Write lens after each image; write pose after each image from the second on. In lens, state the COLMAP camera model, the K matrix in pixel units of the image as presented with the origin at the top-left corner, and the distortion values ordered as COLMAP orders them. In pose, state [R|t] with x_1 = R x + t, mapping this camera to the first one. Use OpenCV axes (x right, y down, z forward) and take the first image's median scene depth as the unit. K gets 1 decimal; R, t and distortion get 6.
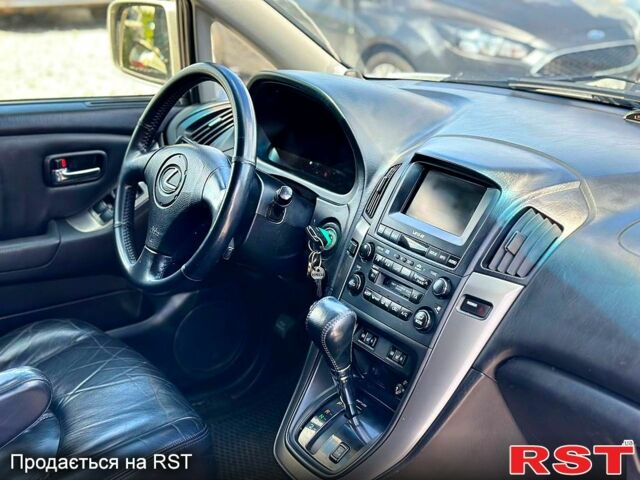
lens RADIAL K [[931.1, 0, 320.0], [0, 931.1, 240.0], [0, 0, 1]] dist [0.124964, 0.043652]
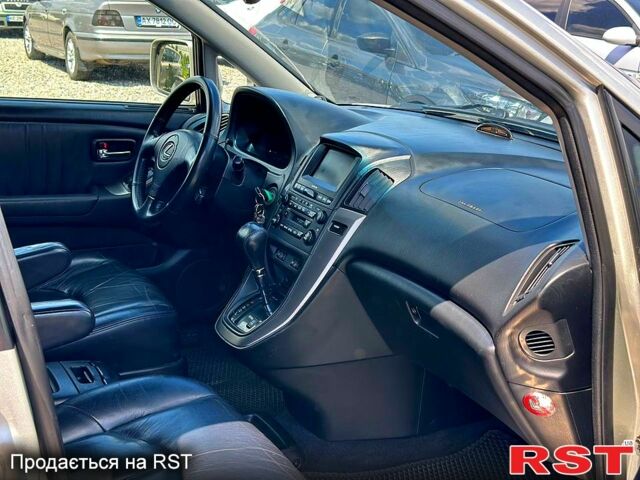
lens RADIAL K [[931.1, 0, 320.0], [0, 931.1, 240.0], [0, 0, 1]] dist [0.124964, 0.043652]
pose [[0.994498, 0.065095, -0.082078, 0.228241], [-0.070592, 0.995323, -0.065950, 0.169235], [0.077401, 0.071381, 0.994441, -0.491049]]
